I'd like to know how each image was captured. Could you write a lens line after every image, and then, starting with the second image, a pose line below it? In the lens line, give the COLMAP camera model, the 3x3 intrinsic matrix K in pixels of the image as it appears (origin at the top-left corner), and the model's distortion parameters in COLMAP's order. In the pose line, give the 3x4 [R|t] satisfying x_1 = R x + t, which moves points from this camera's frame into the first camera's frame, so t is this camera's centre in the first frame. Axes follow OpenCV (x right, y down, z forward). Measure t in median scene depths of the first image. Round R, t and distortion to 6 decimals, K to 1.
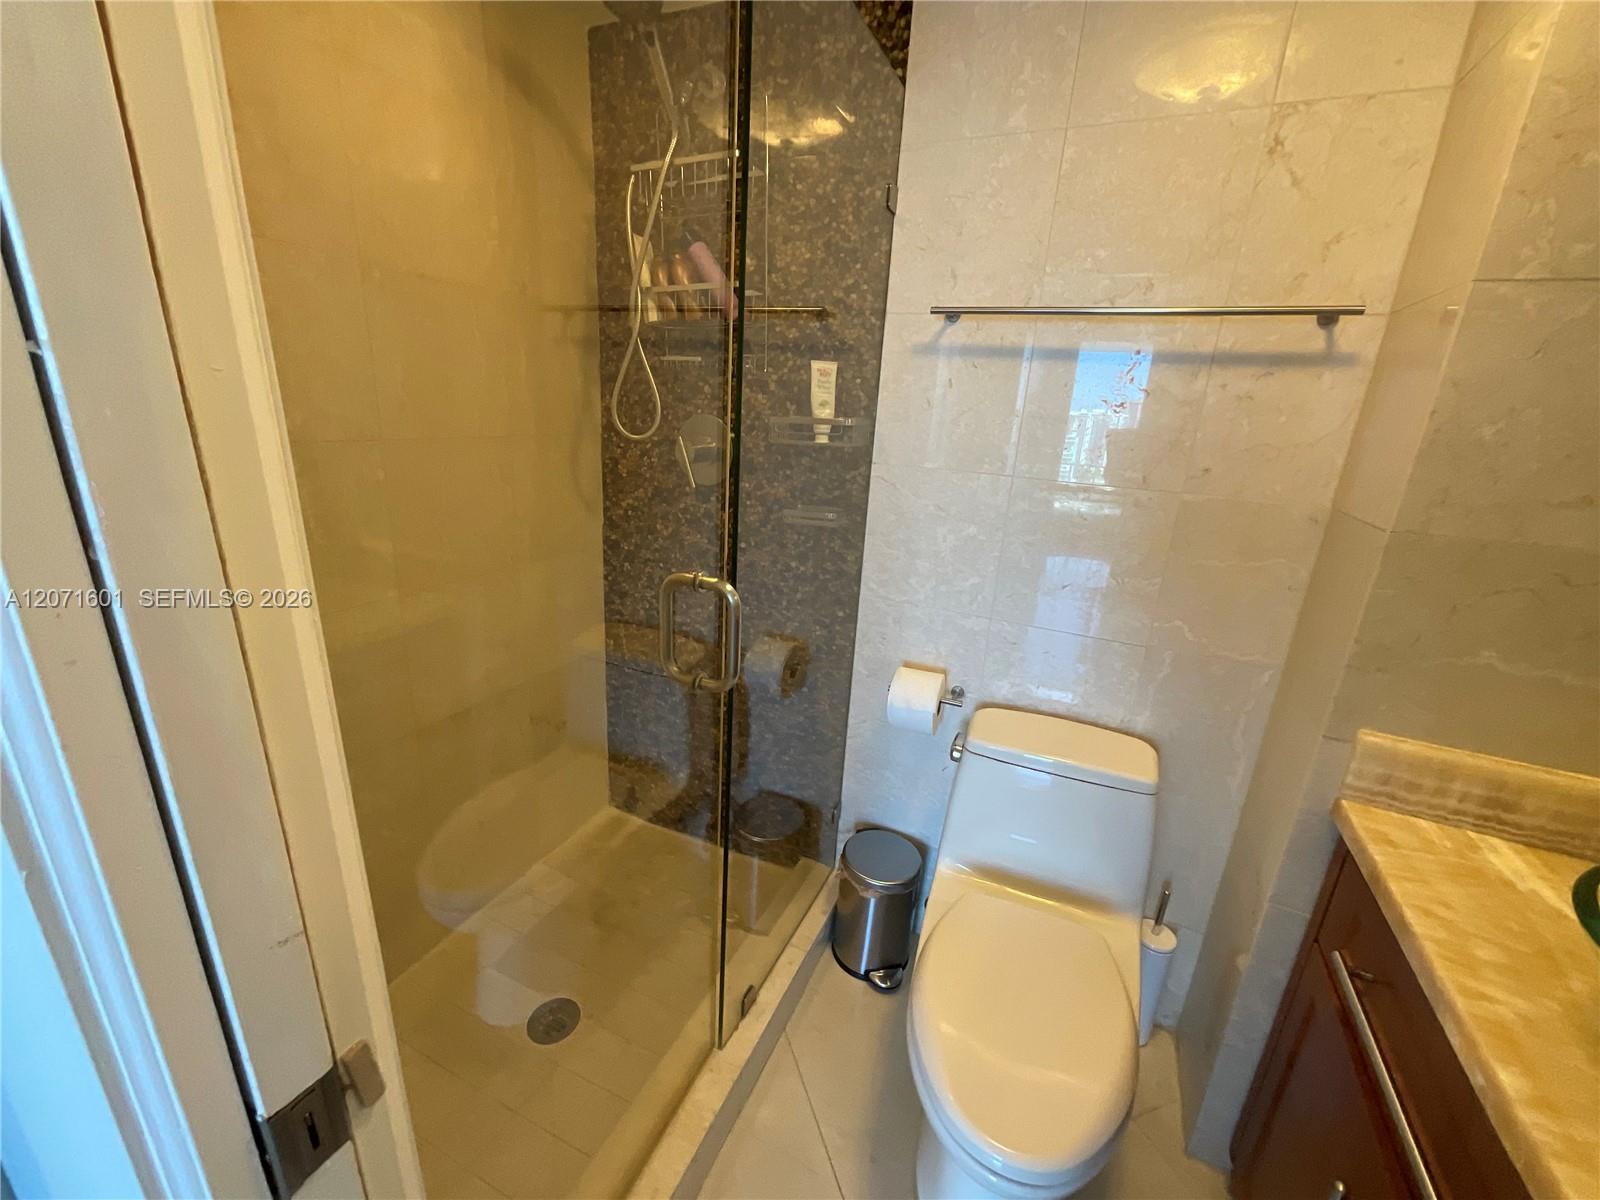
lens RADIAL K [[651.7, 0, 799.2], [0, 651.7, 599.5], [0, 0, 1]] dist [-0.003855, 0.000893]
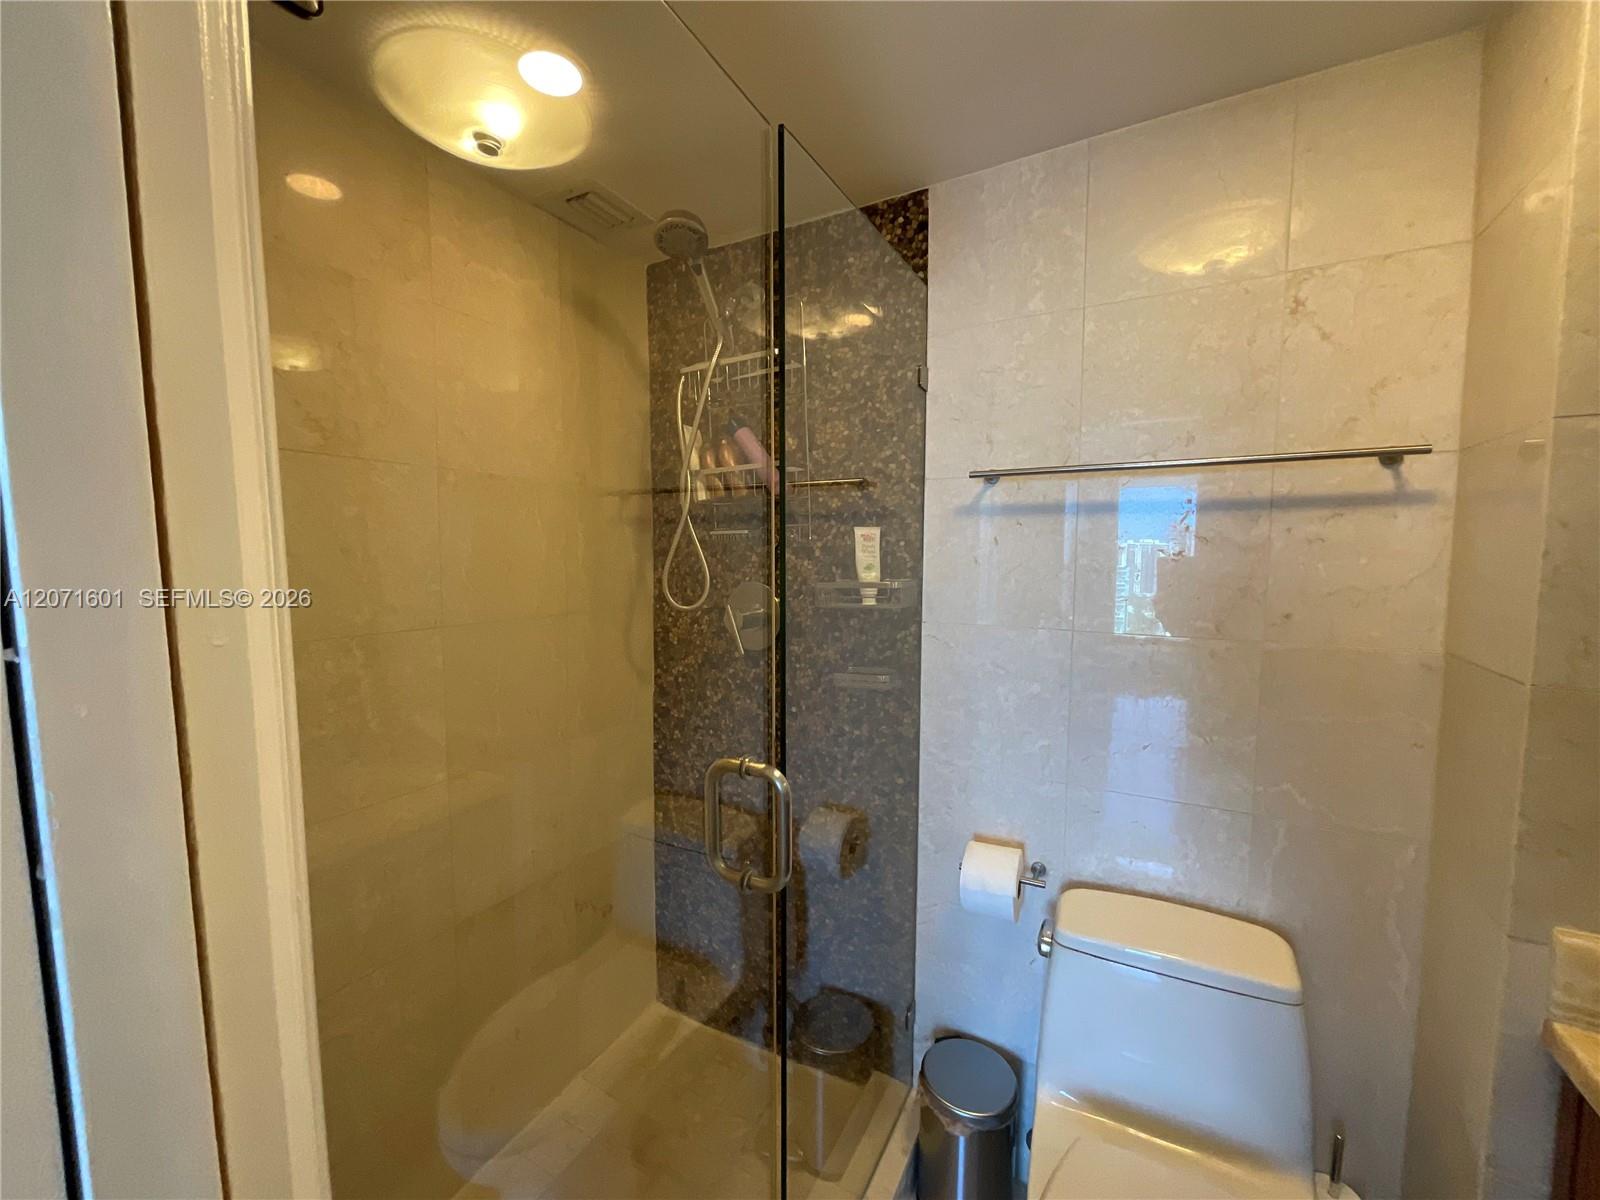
lens RADIAL K [[651.7, 0, 799.2], [0, 651.7, 599.5], [0, 0, 1]] dist [-0.003855, 0.000893]
pose [[0.995835, -0.050854, -0.075671, 0.003427], [0.032976, 0.974701, -0.221067, -0.032437], [0.084998, 0.217651, 0.972318, 0.025905]]
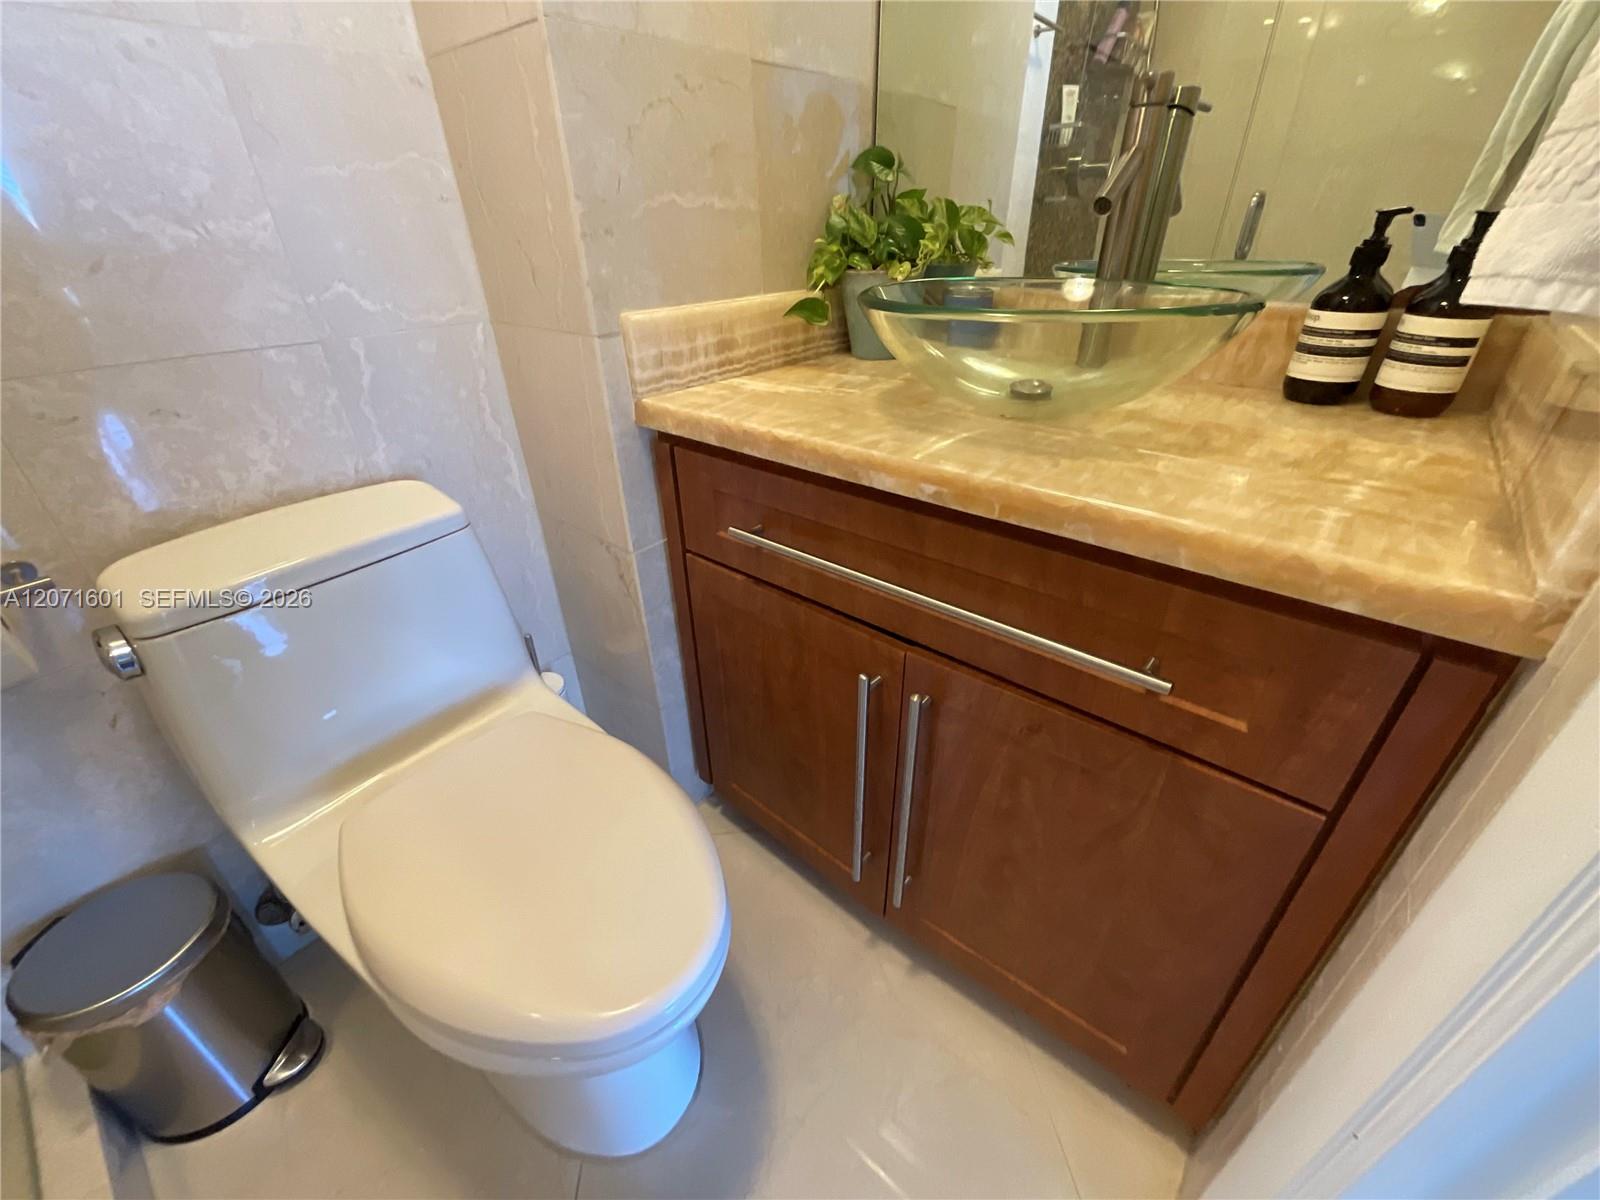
lens RADIAL K [[651.7, 0, 799.2], [0, 651.7, 599.5], [0, 0, 1]] dist [-0.003855, 0.000893]
pose [[0.256419, -0.542334, 0.800077, 0.003820], [0.321673, 0.828450, 0.458473, 0.124039], [-0.911469, 0.139801, 0.386885, 0.313149]]
